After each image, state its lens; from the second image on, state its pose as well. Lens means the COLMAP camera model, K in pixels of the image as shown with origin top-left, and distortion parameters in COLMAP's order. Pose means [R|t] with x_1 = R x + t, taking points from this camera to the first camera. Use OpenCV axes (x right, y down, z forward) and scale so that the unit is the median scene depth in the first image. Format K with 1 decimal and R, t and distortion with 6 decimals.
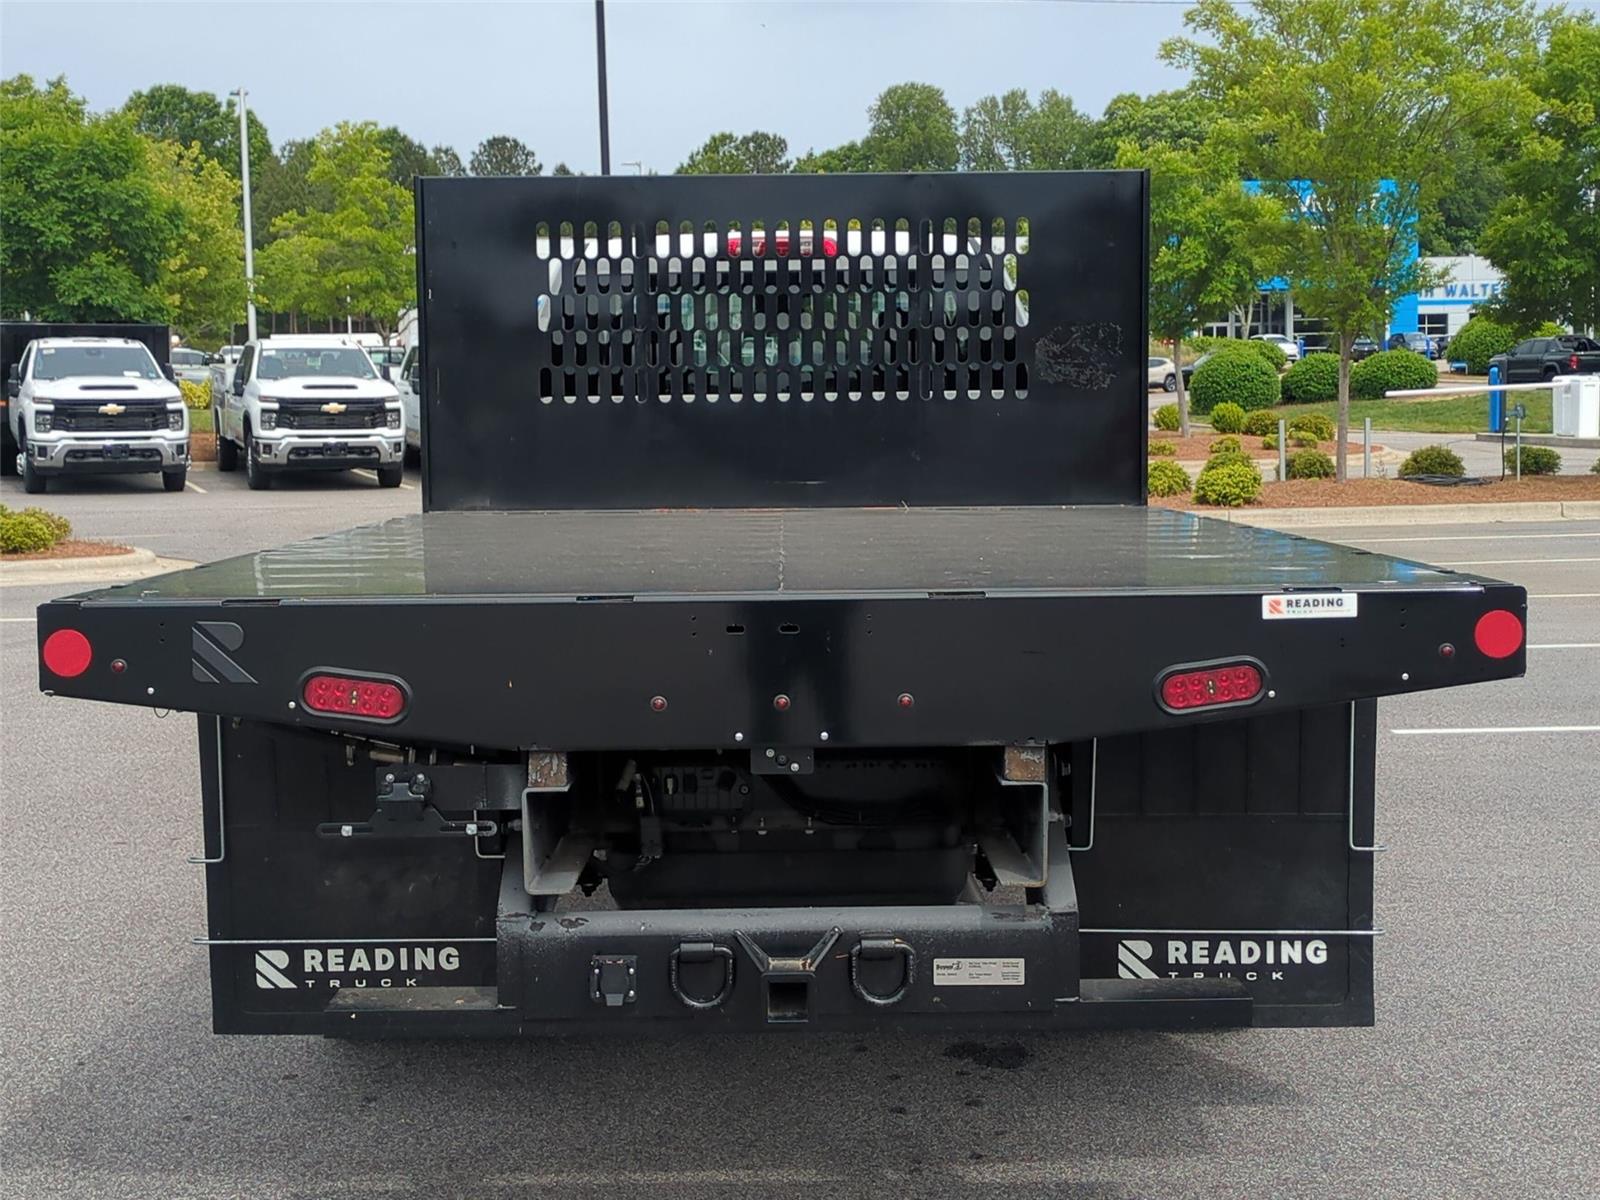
lens RADIAL K [[2349.4, 0, 775.8], [0, 2349.4, 602.5], [0, 0, 1]] dist [0.052376, -0.079601]
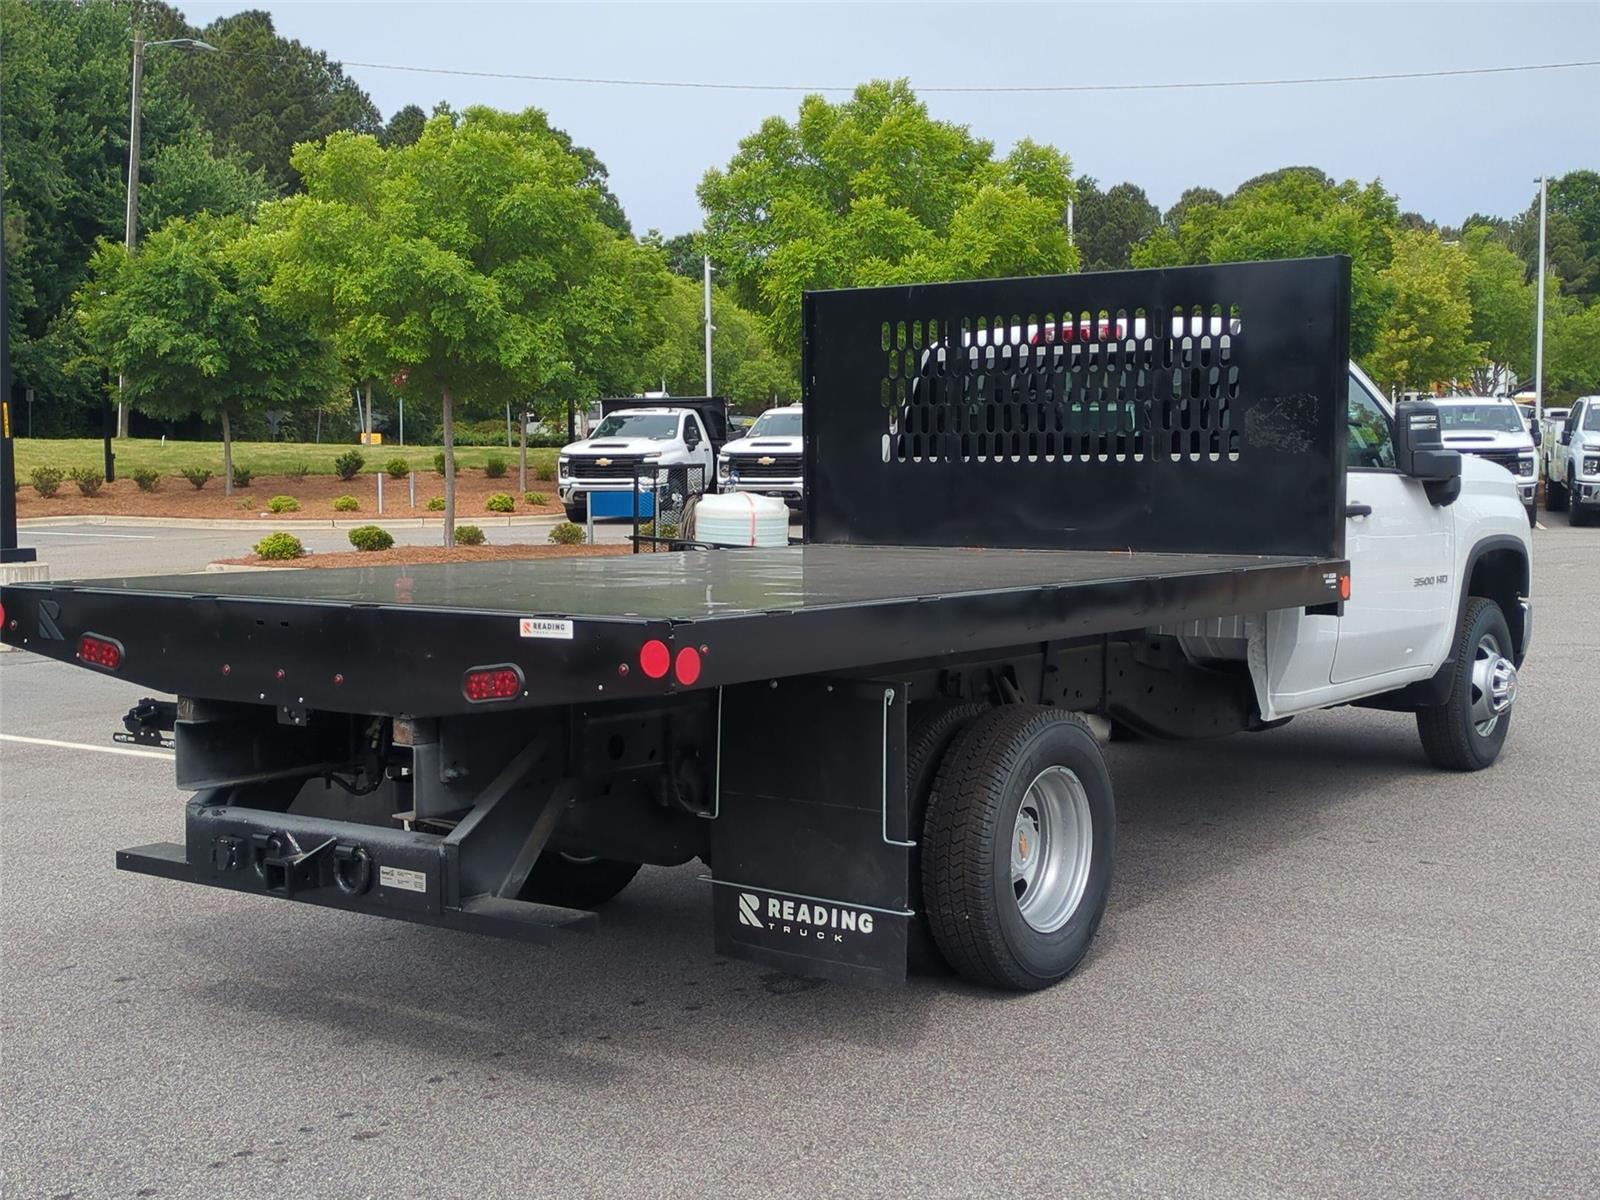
lens RADIAL K [[1973.9, 0, 797.9], [0, 1973.9, 619.0], [0, 0, 1]] dist [0.066981, -0.018179]
pose [[0.814456, 0.052199, -0.577873, 0.773198], [-0.052020, 0.998503, 0.016878, -0.023489], [0.577889, 0.016315, 0.815952, 0.143893]]
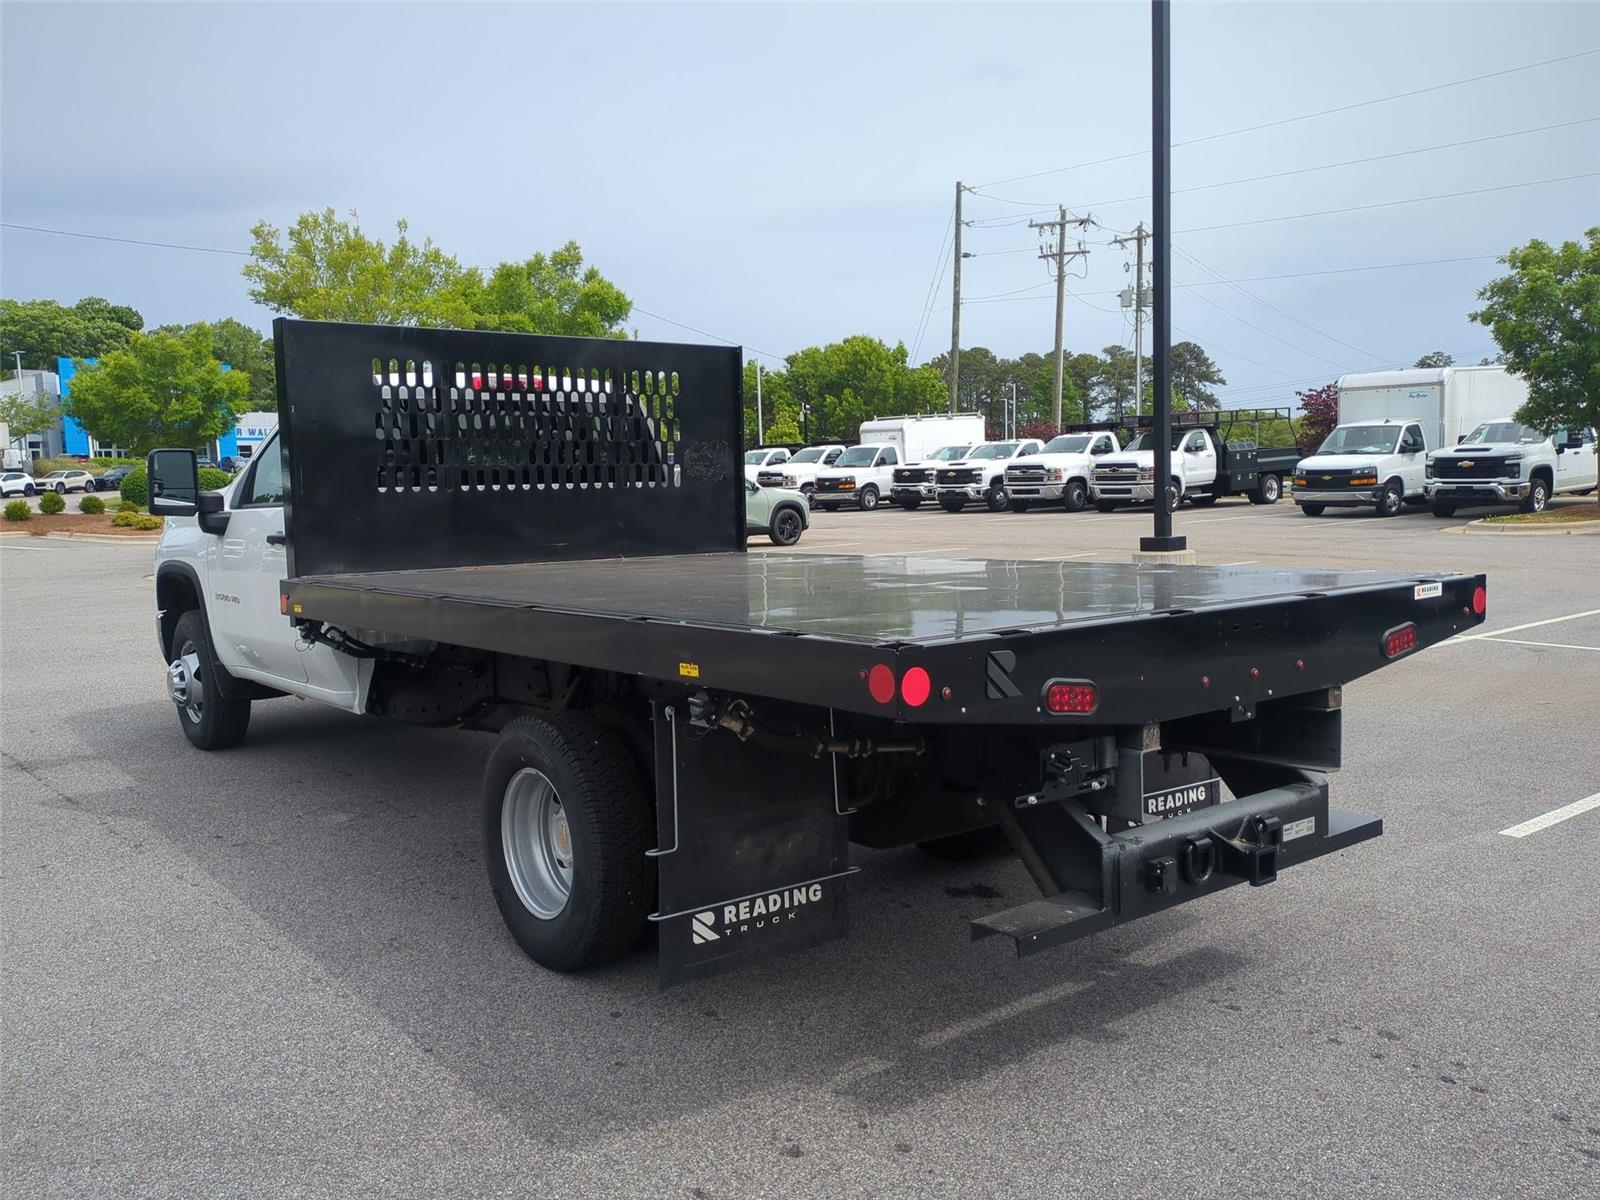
lens RADIAL K [[1334.8, 0, 778.3], [0, 1334.8, 594.6], [0, 0, 1]] dist [0.031692, -0.007094]
pose [[0.790878, -0.057309, 0.609285, -0.613946], [0.064524, 0.997865, 0.010104, -0.029791], [-0.608563, 0.031323, 0.792887, 0.392616]]
